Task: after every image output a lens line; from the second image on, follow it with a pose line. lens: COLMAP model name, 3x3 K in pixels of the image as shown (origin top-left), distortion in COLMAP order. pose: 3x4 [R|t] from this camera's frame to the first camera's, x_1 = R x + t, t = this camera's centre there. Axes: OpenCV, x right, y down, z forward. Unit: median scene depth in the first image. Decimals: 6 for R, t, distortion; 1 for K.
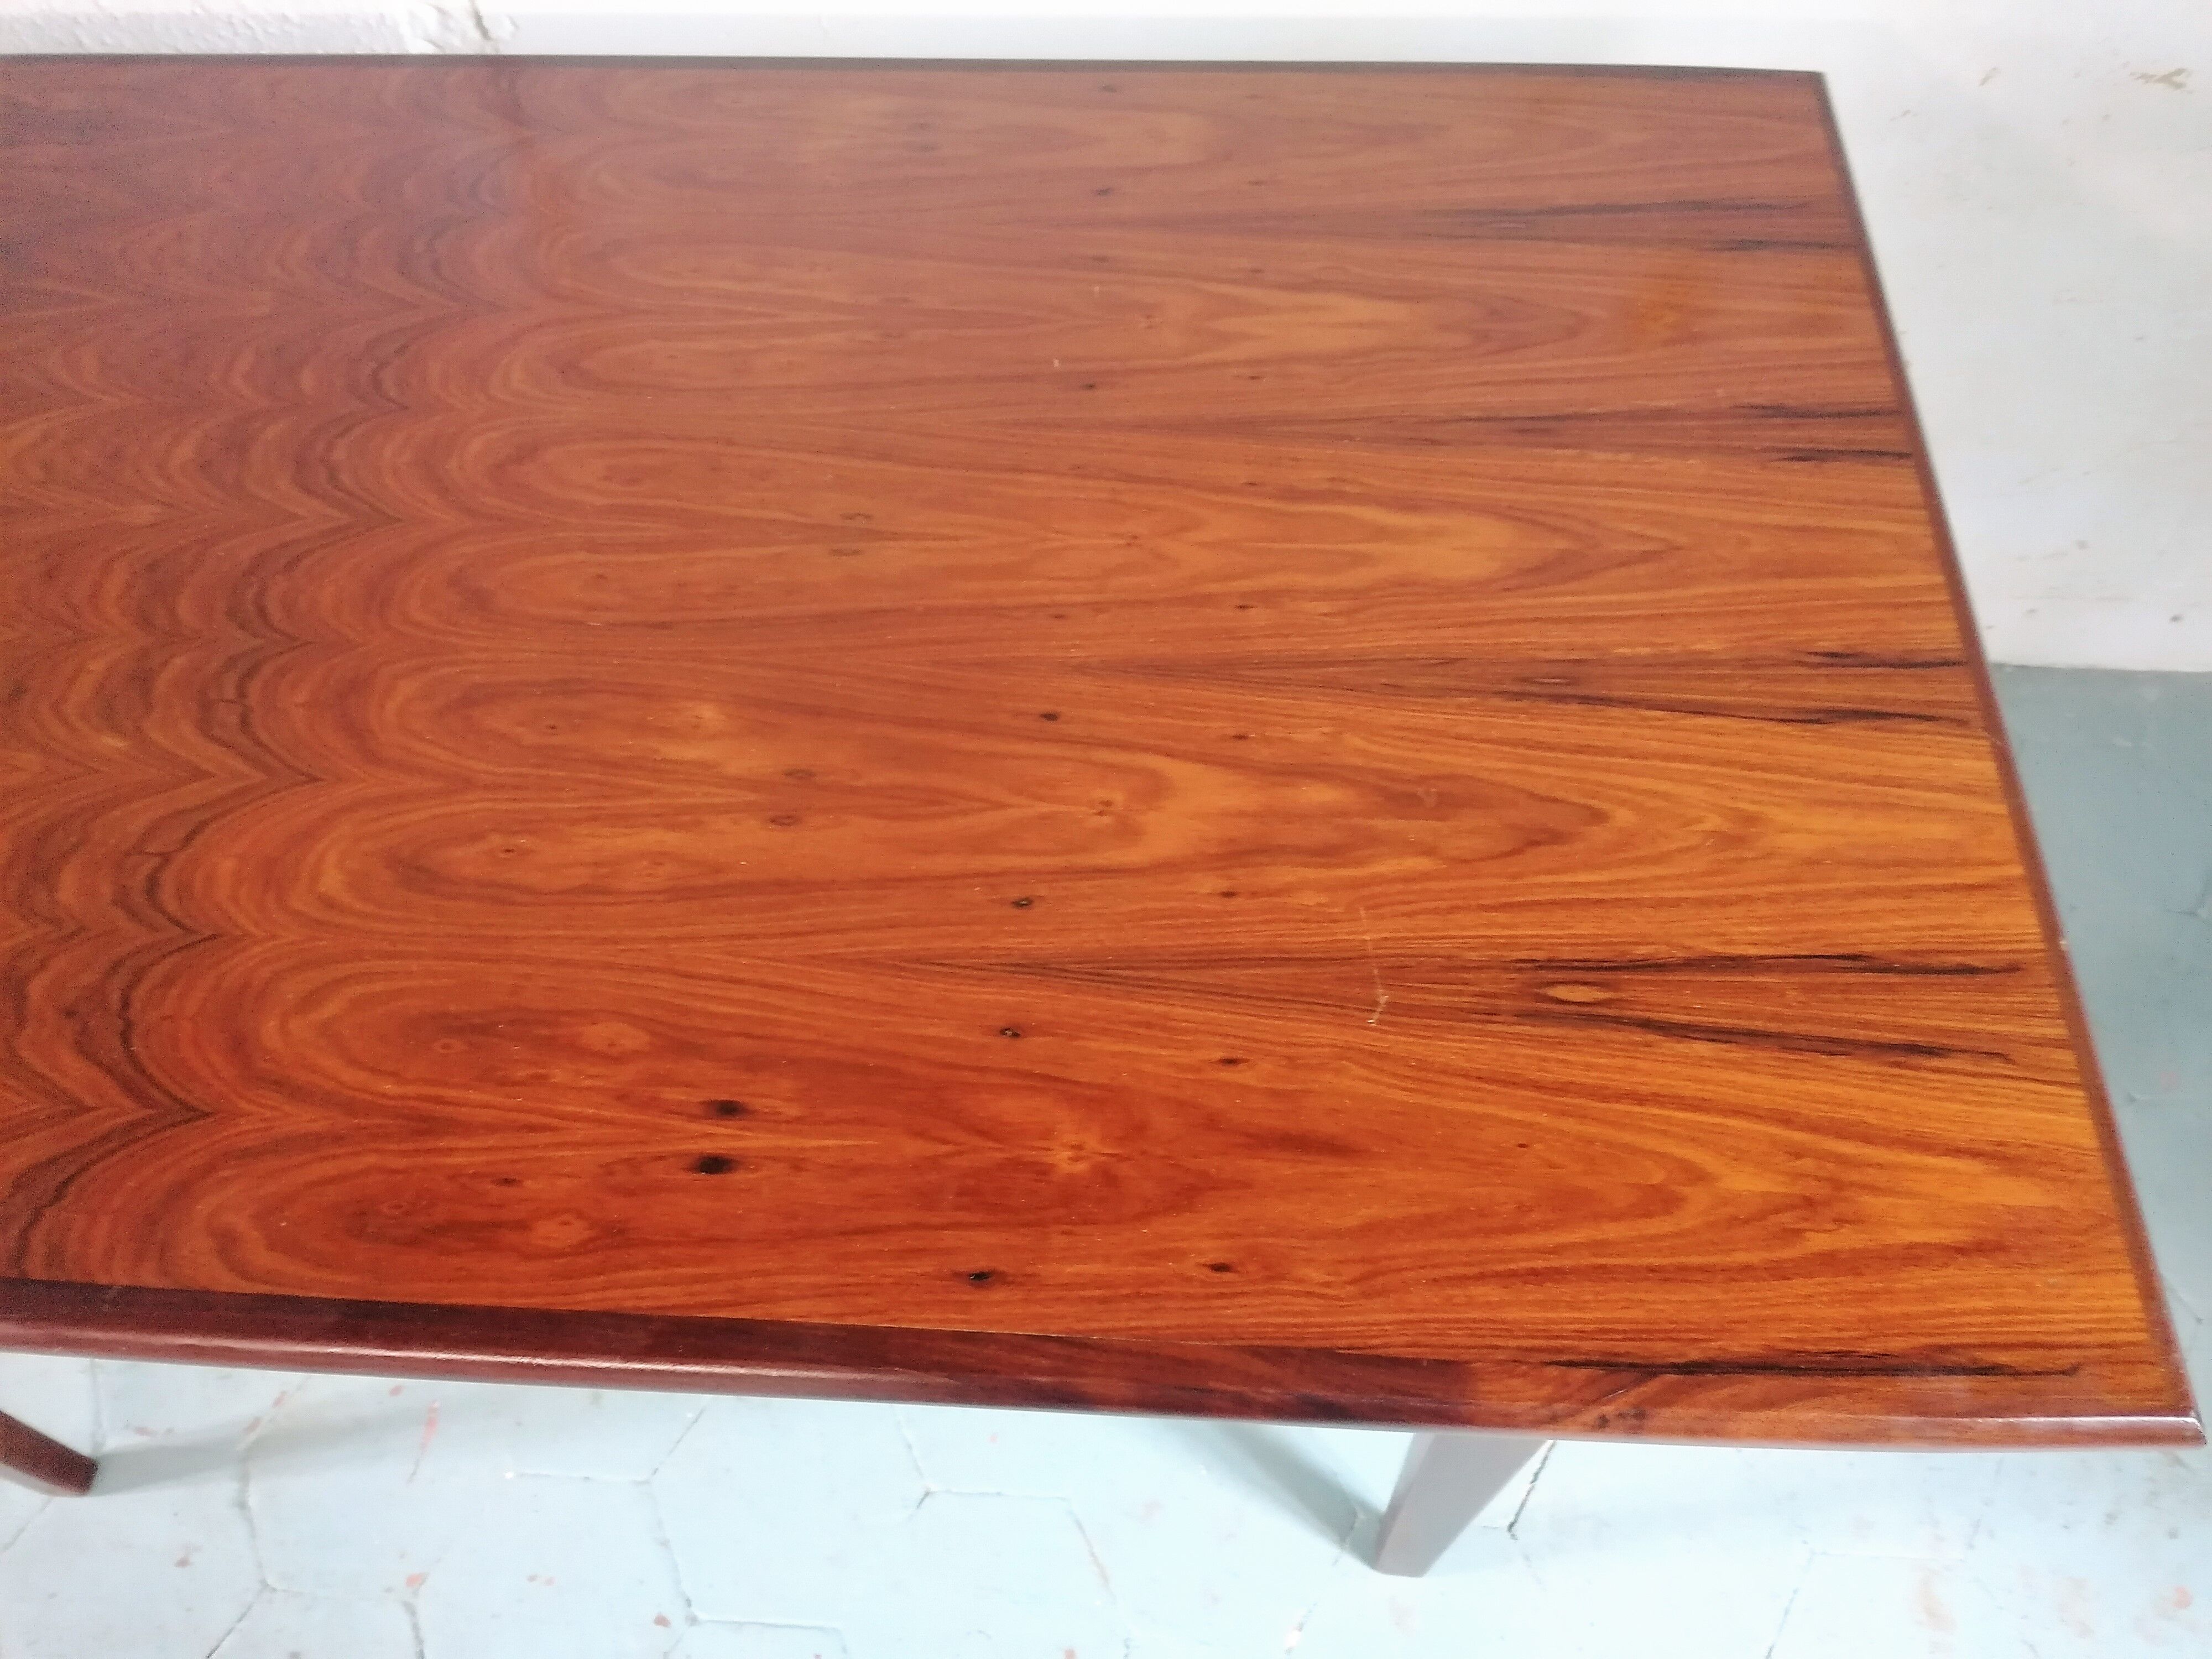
lens RADIAL K [[1647.5, 0, 1106.6], [0, 1647.5, 840.1], [0, 0, 1]] dist [0.091882, -0.106023]
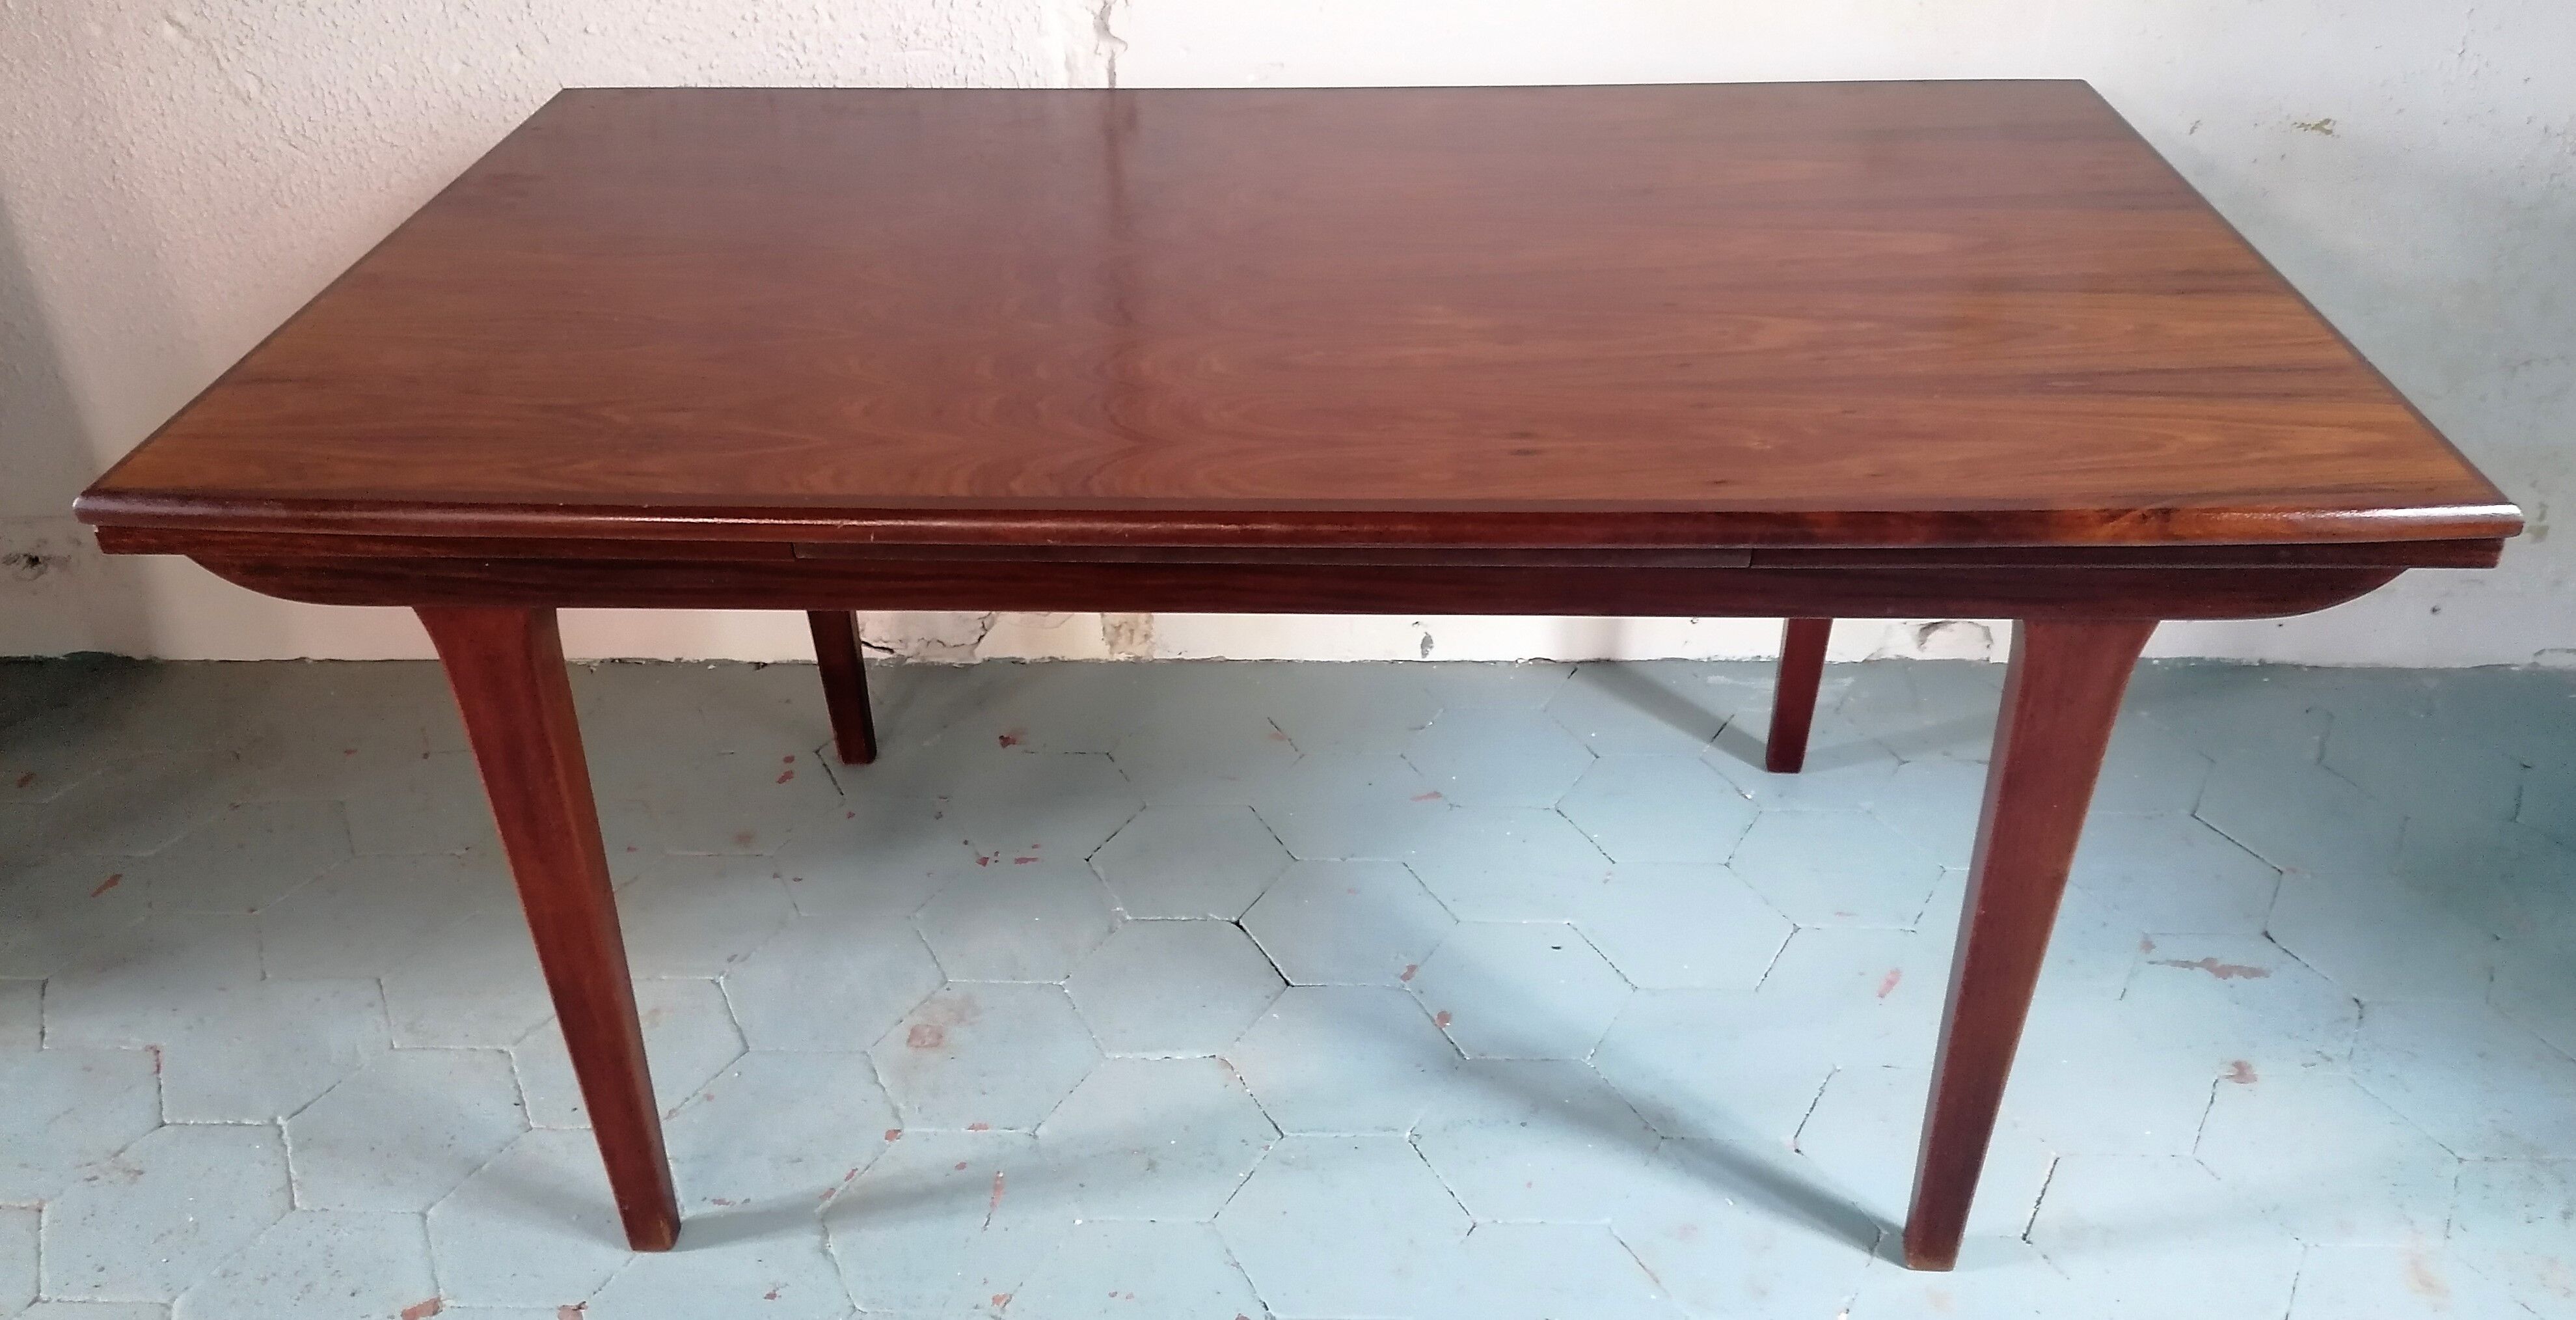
lens RADIAL K [[1945.0, 0, 1295.7], [0, 1945.0, 647.4], [0, 0, 1]] dist [0.111894, -0.156694]
pose [[0.999388, 0.001503, 0.034954, -0.458462], [0.013036, 0.911128, -0.411918, 0.984432], [-0.032467, 0.412121, 0.910550, -0.500397]]
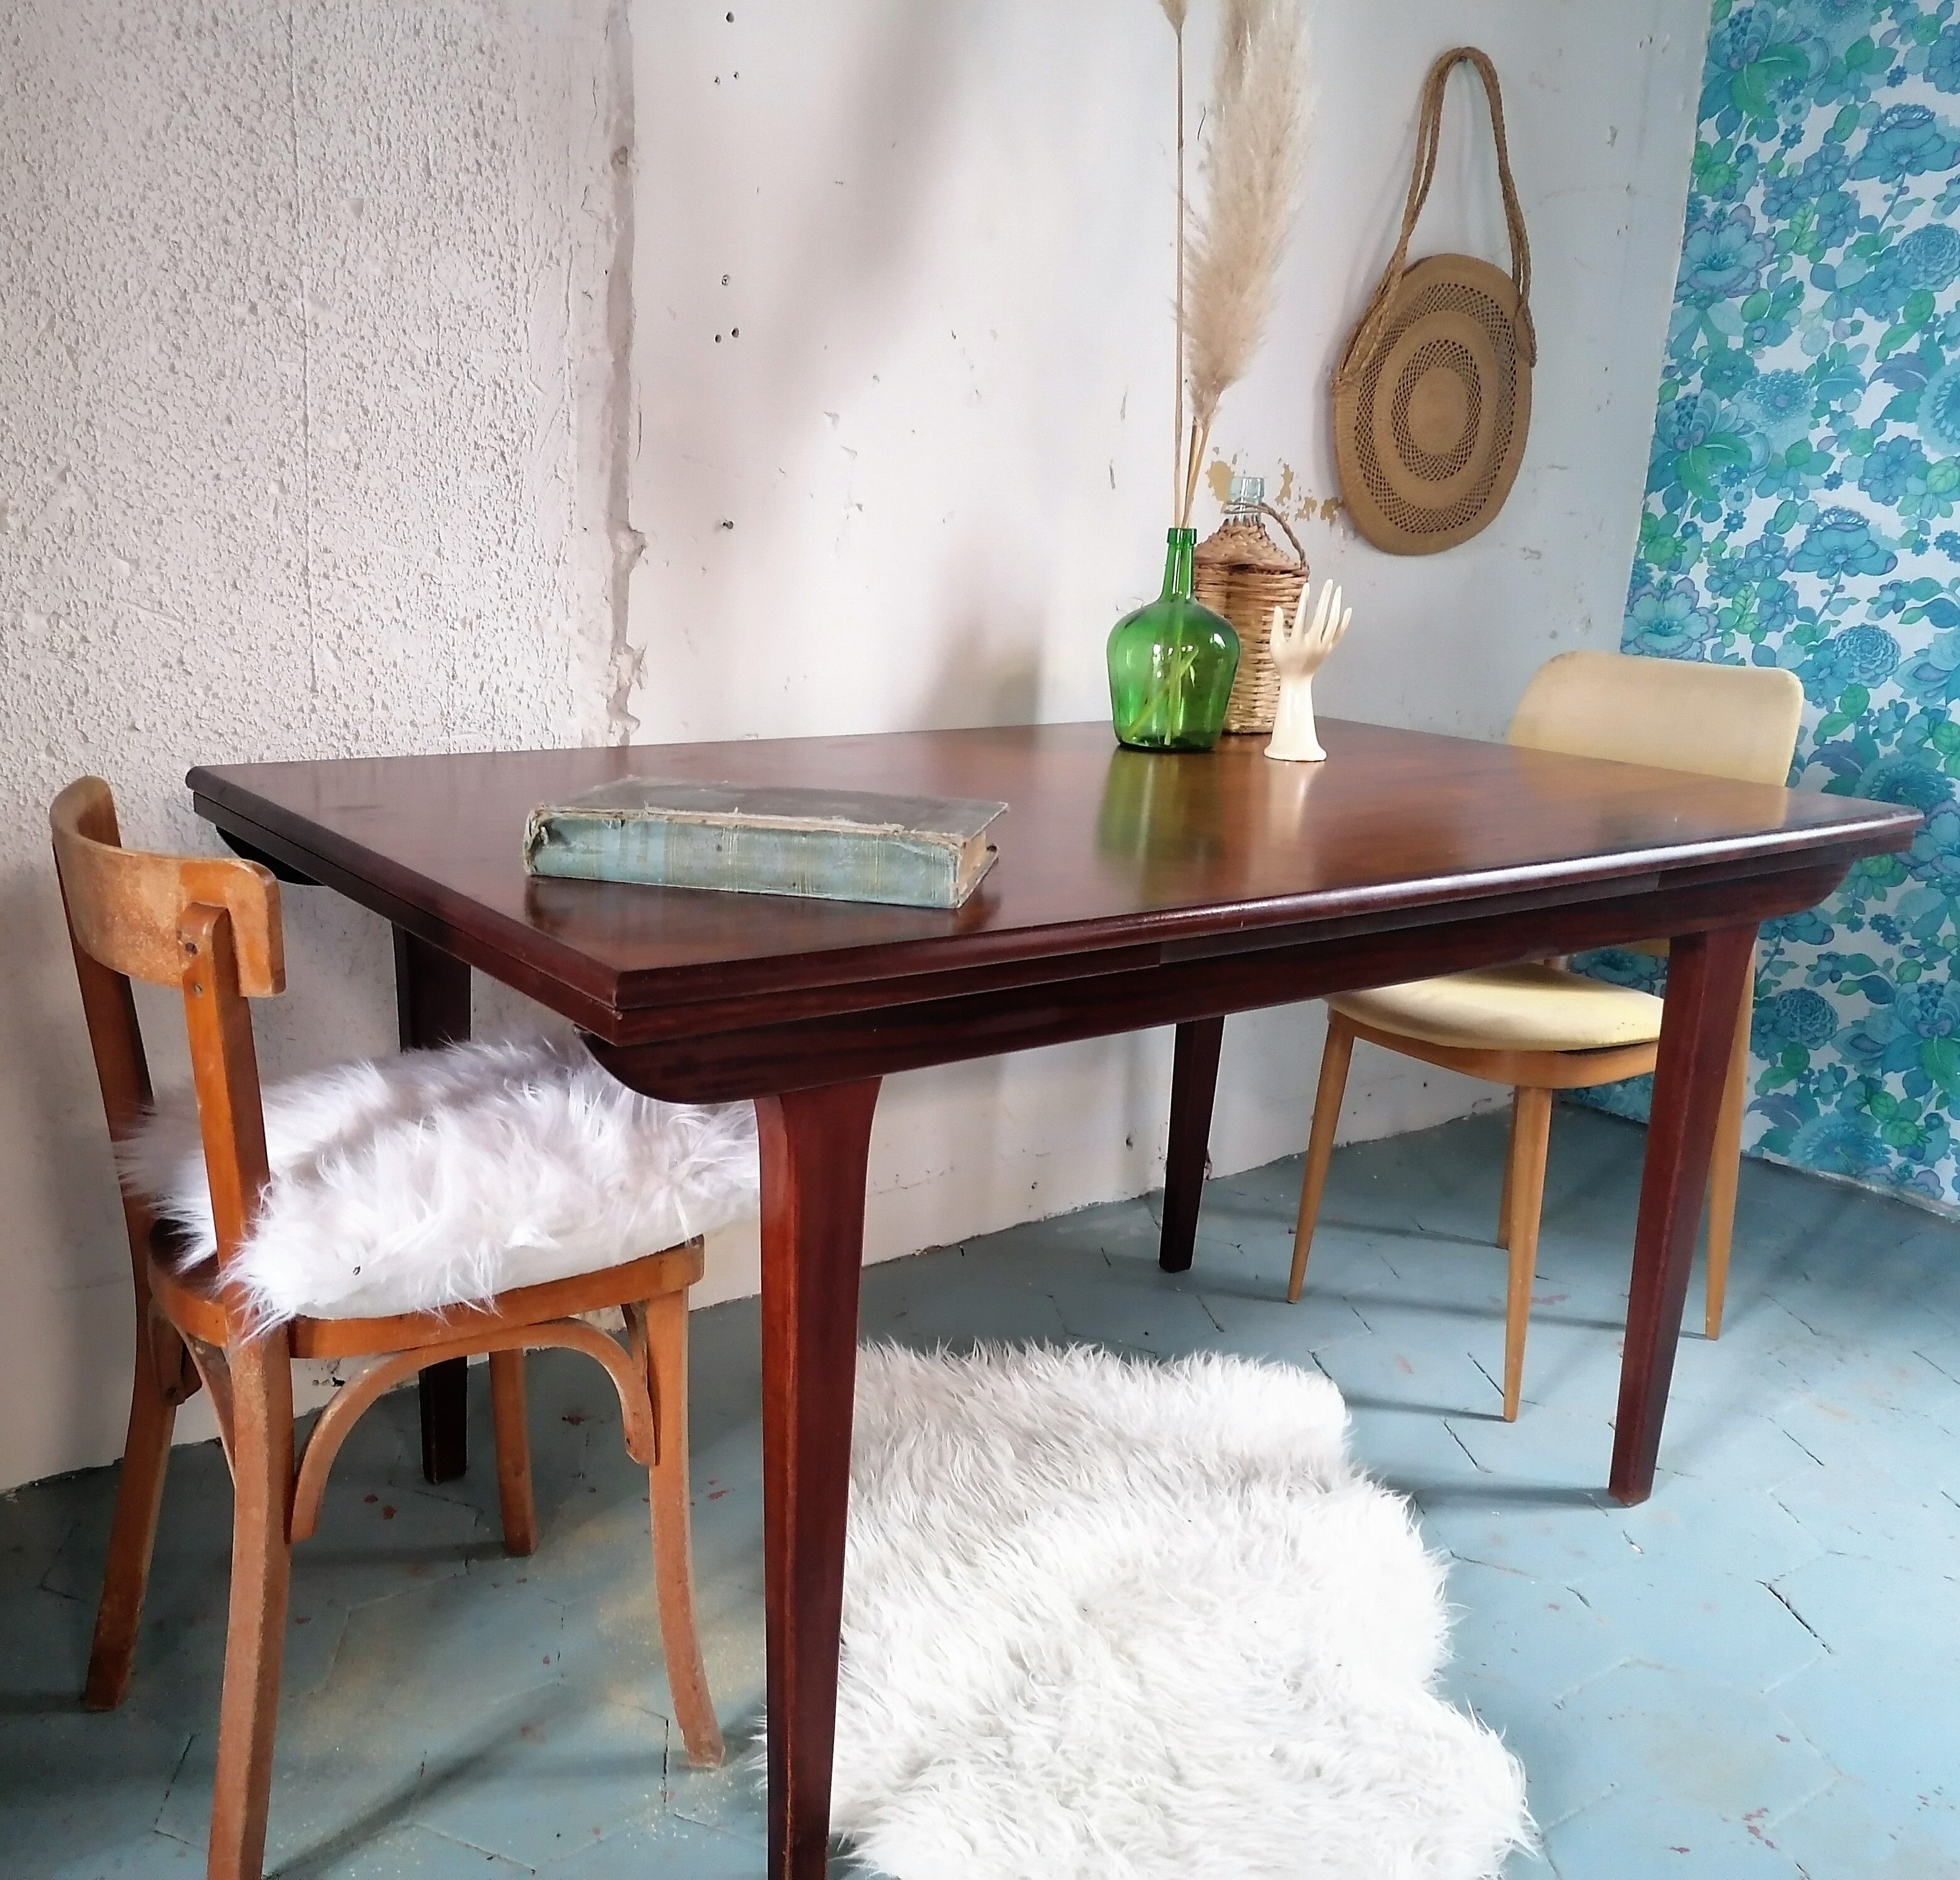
lens RADIAL K [[1853.6, 0, 880.0], [0, 1853.6, 947.2], [0, 0, 1]] dist [0.119319, -0.165484]
pose [[0.773229, -0.085306, 0.628363, -2.103689], [0.490069, 0.709238, -0.506767, 0.995371], [-0.402429, 0.699788, 0.590210, 0.011122]]
